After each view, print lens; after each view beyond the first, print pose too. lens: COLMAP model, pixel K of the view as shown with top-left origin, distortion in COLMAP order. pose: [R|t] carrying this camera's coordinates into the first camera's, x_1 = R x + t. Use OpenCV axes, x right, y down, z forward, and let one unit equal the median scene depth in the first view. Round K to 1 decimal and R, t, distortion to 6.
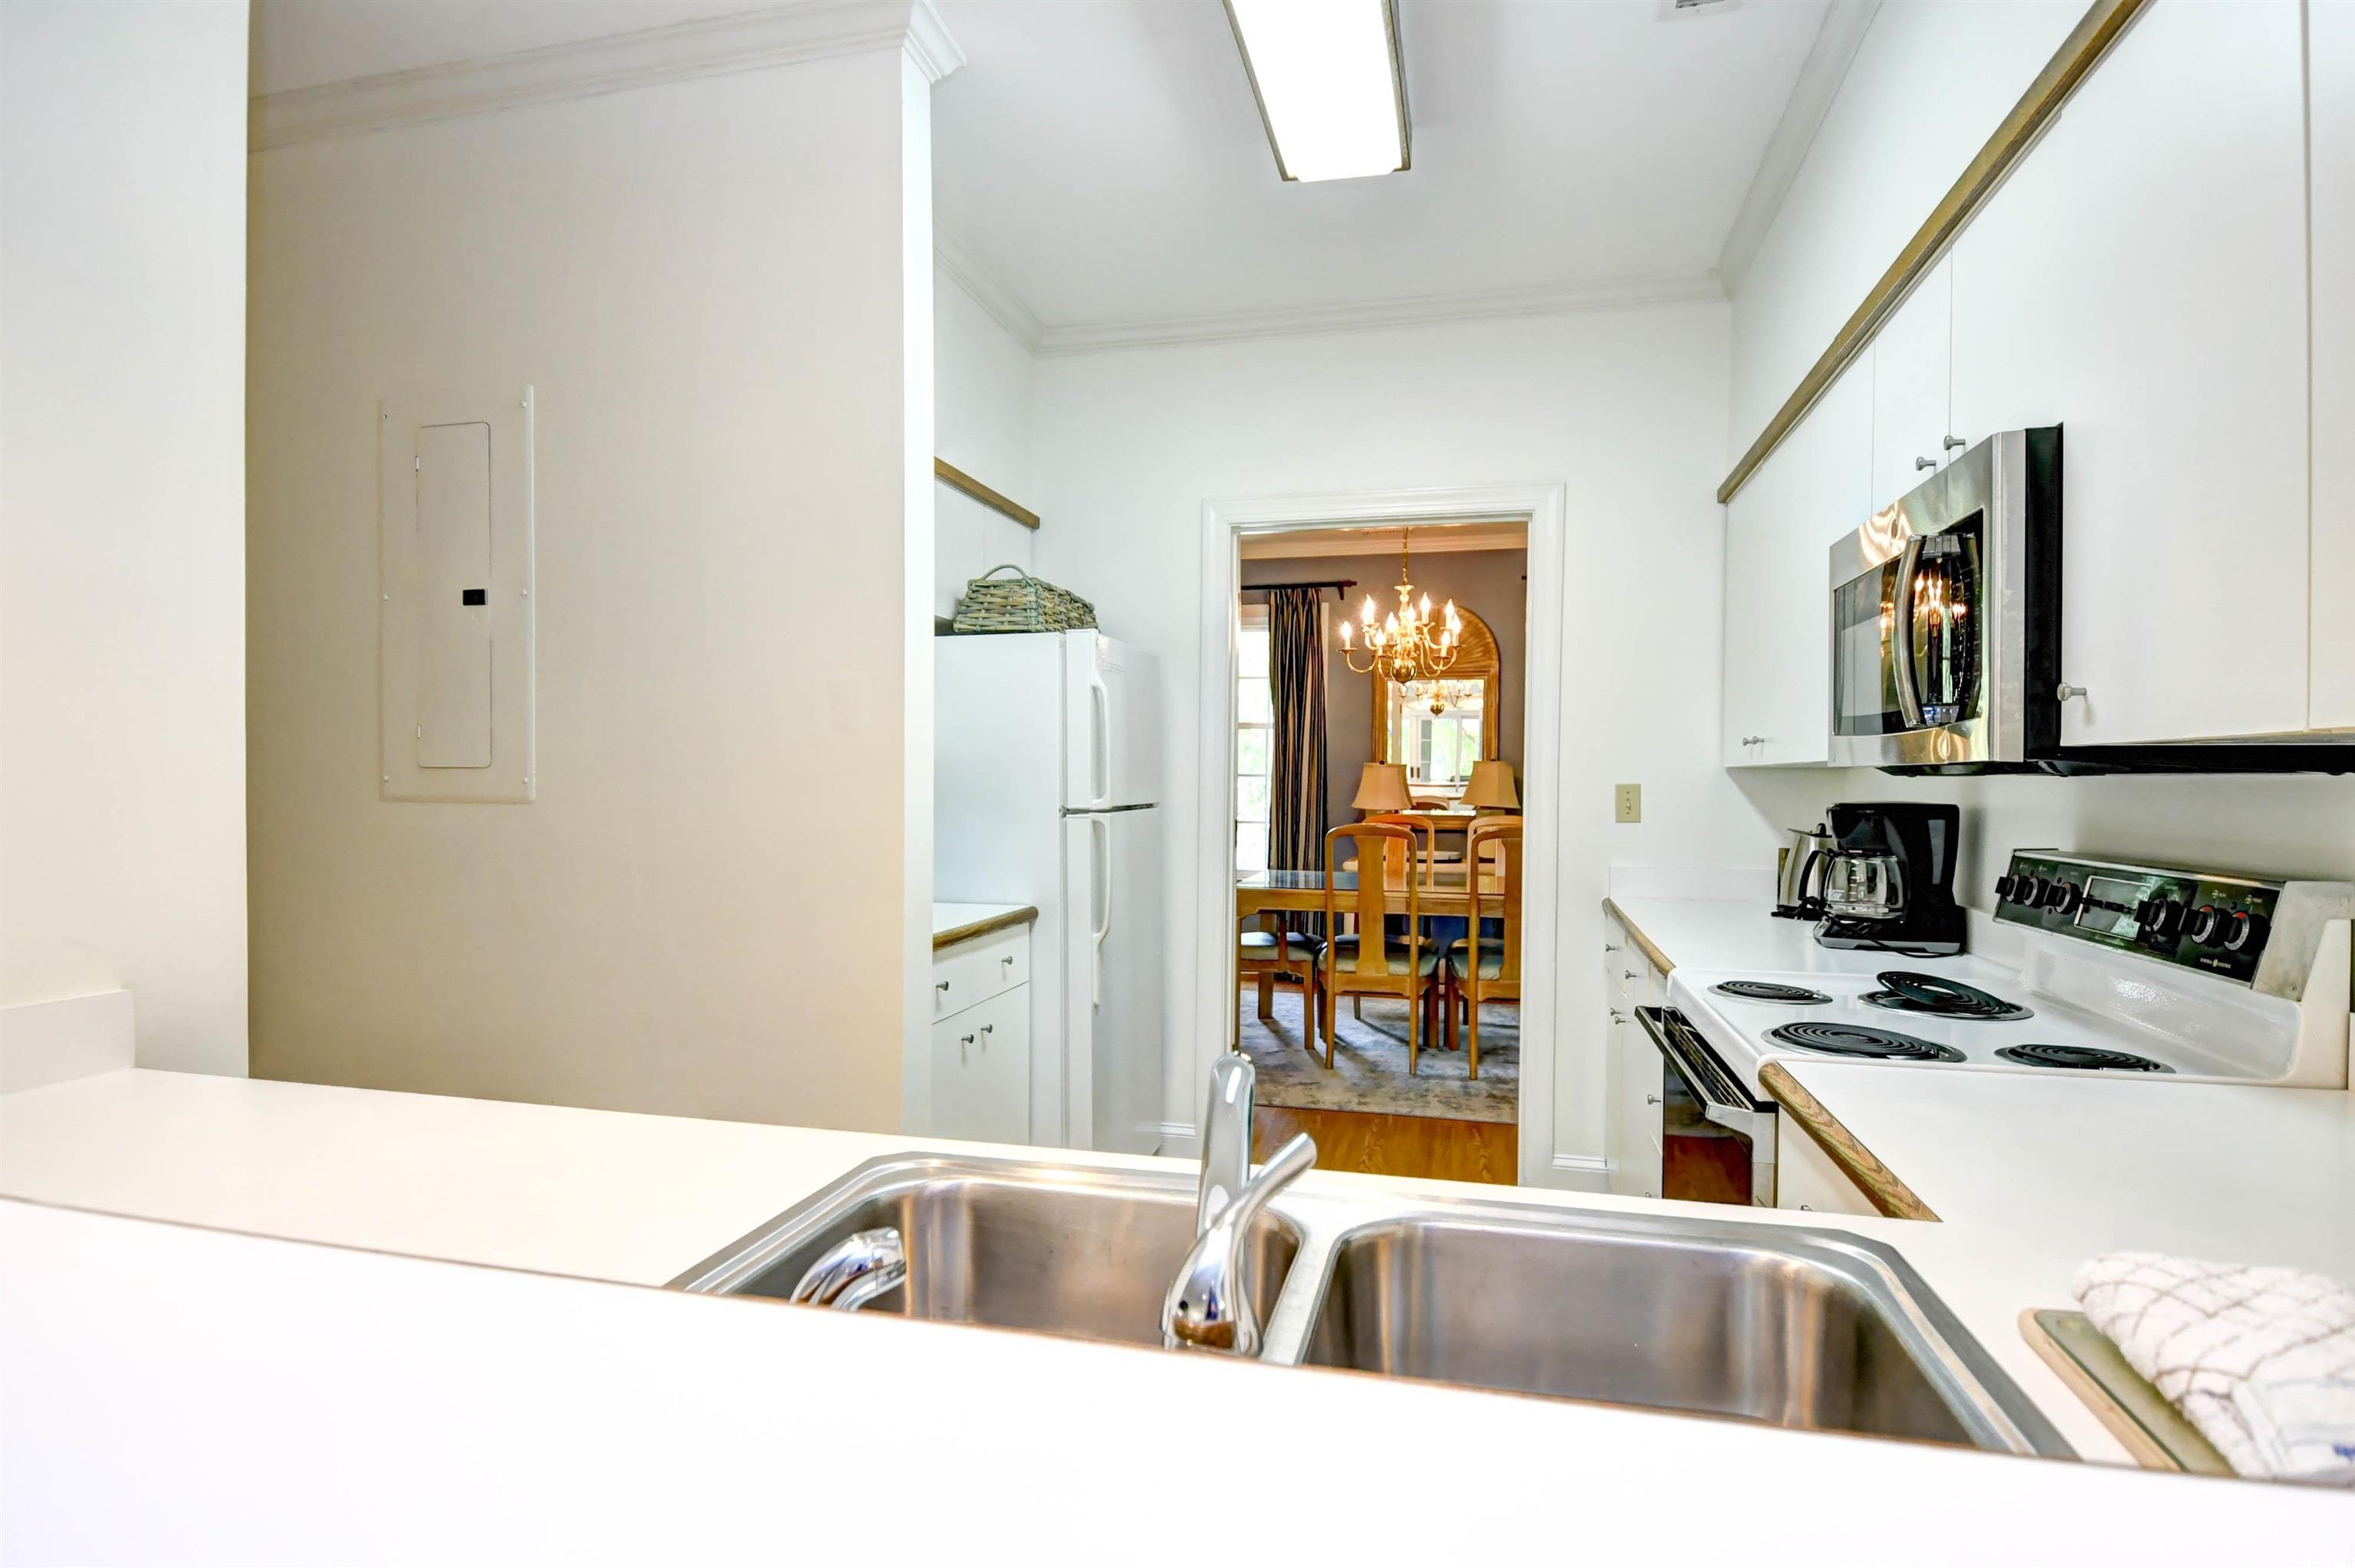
lens RADIAL K [[1203.2, 0, 1187.2], [0, 1203.2, 808.8], [0, 0, 1]] dist [0.001309, -0.000102]
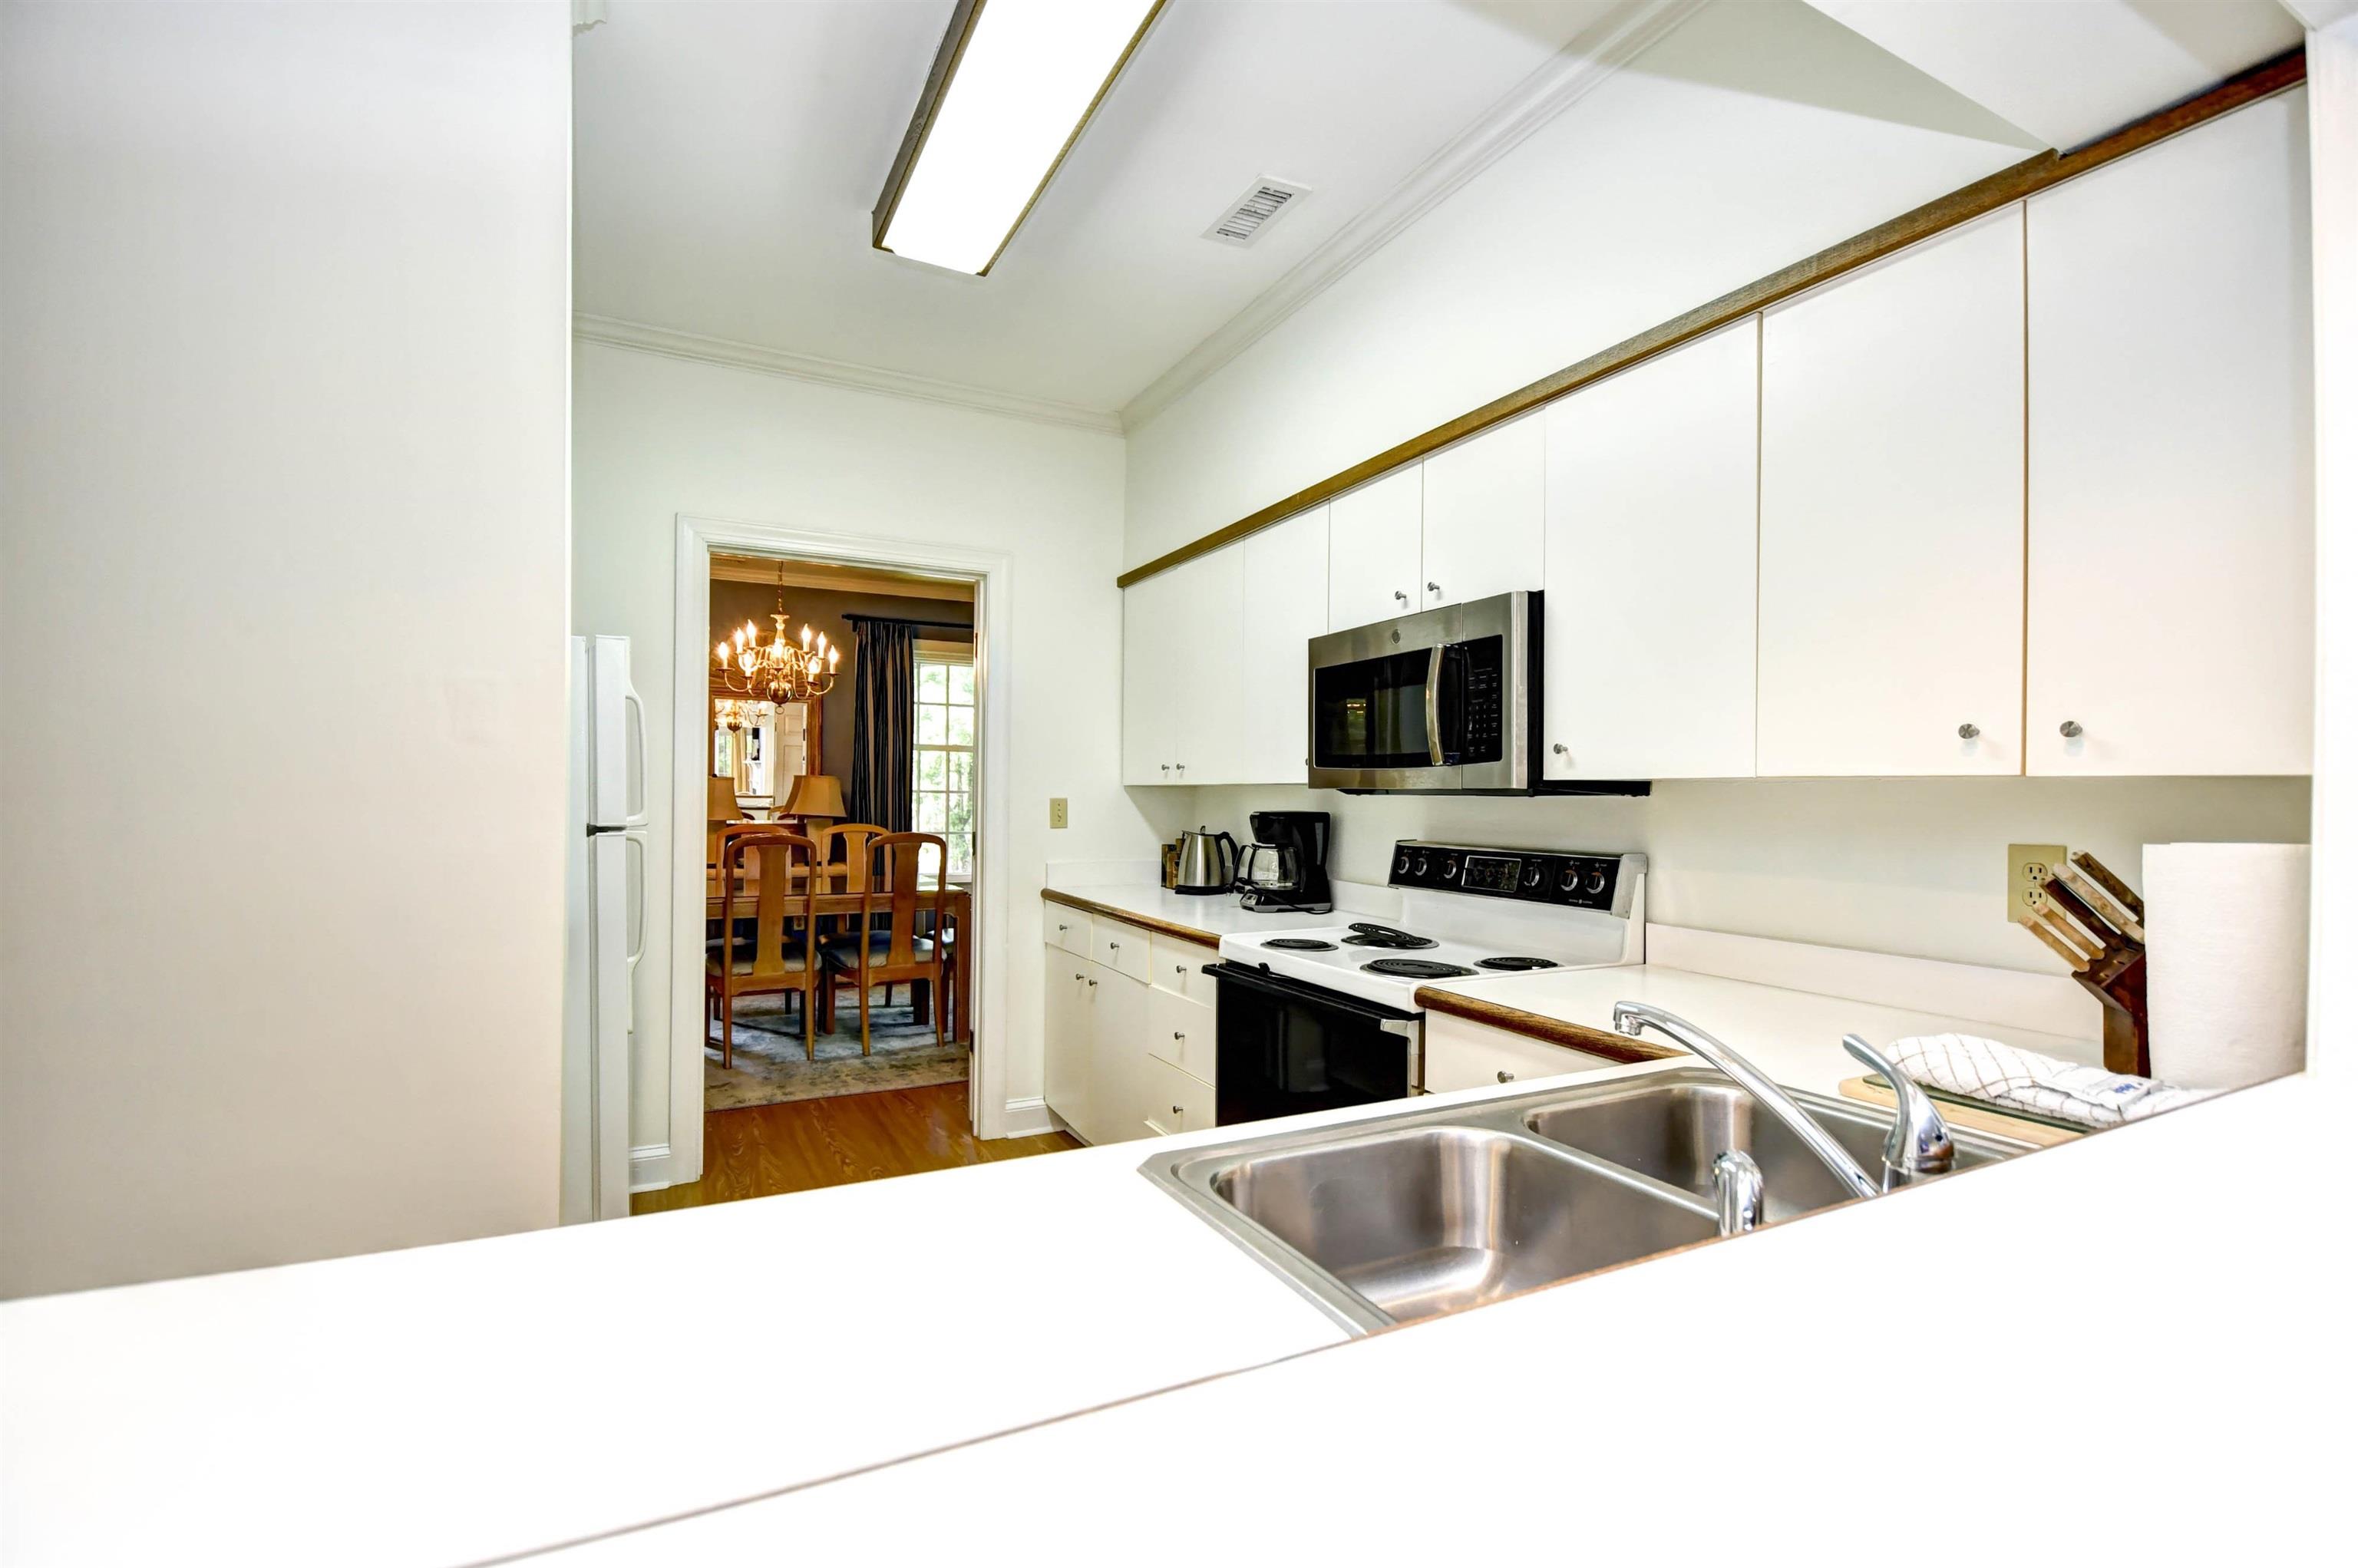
lens RADIAL K [[1029.2, 0, 1177.2], [0, 1029.2, 804.9], [0, 0, 1]] dist [0.014361, -0.018617]
pose [[0.760517, -0.006272, 0.649287, -0.238179], [0.012354, 0.999912, -0.004812, -0.006330], [-0.649200, 0.011681, 0.760528, 0.086379]]
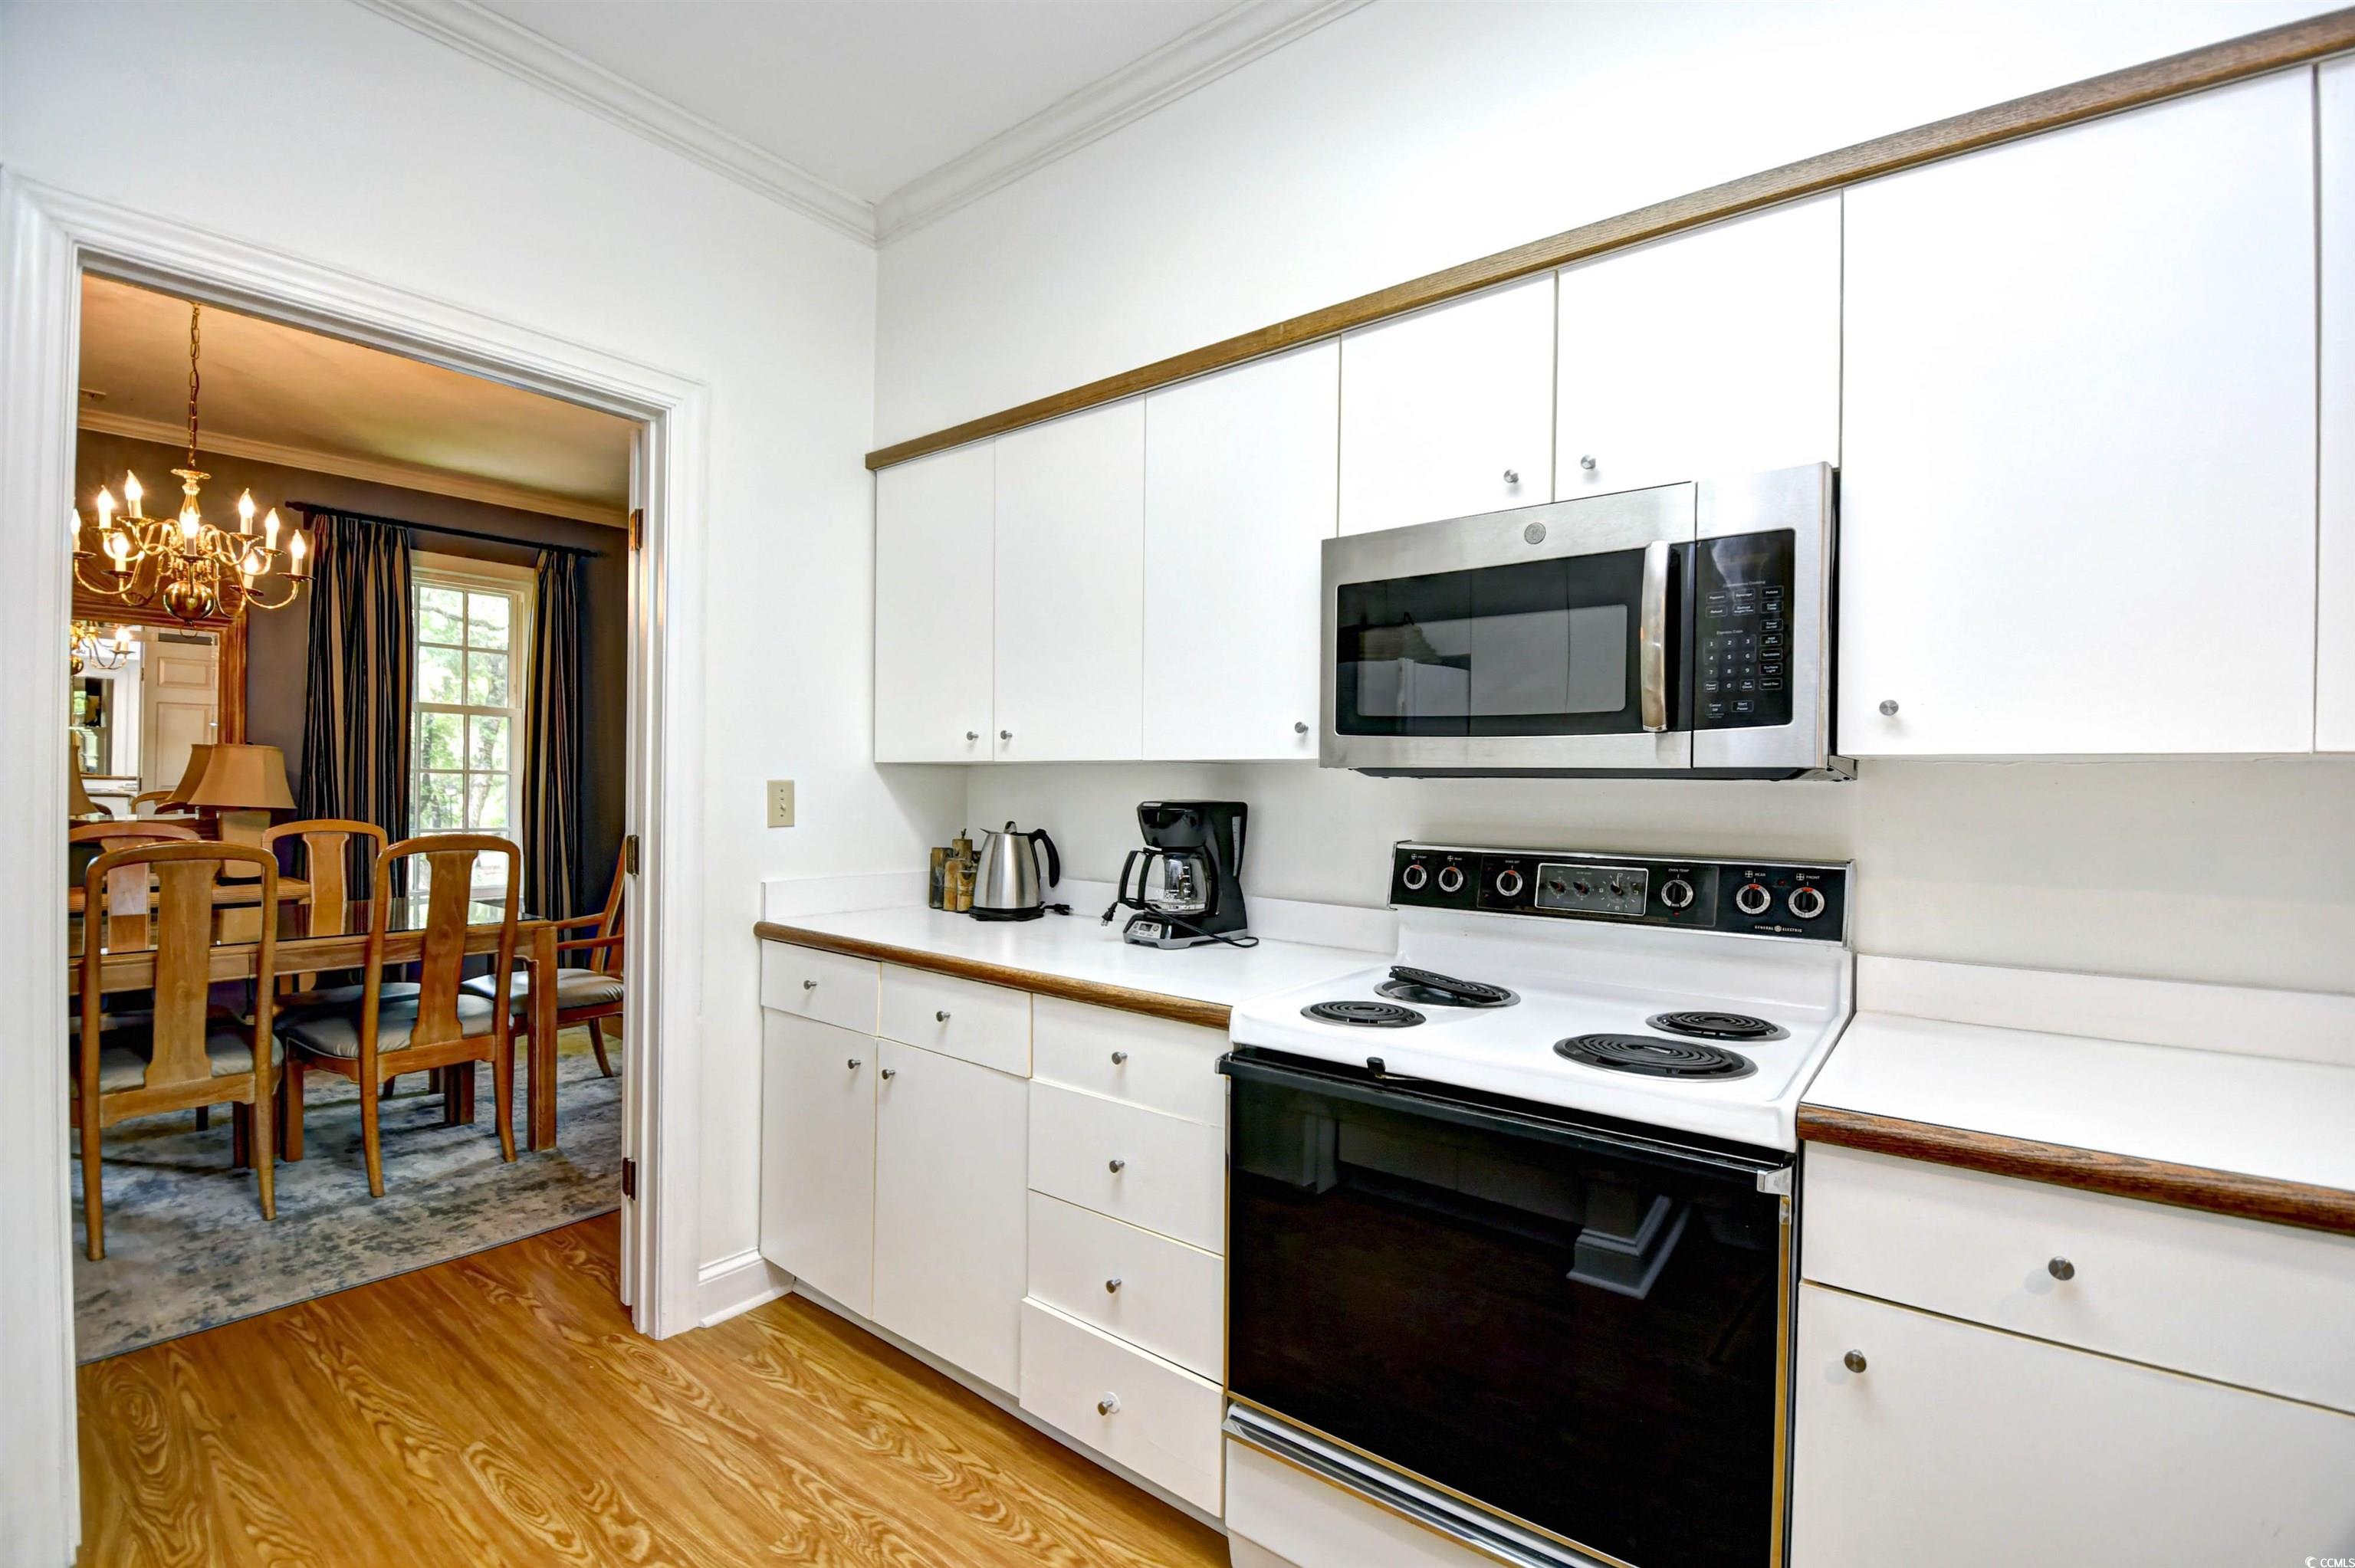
lens RADIAL K [[1032.7, 0, 1179.0], [0, 1032.7, 795.1], [0, 0, 1]] dist [0.008944, -0.019638]
pose [[0.412581, -0.011165, 0.910852, -0.159327], [0.012759, 0.999898, 0.006478, -0.011250], [-0.910832, 0.008949, 0.412681, 0.446161]]
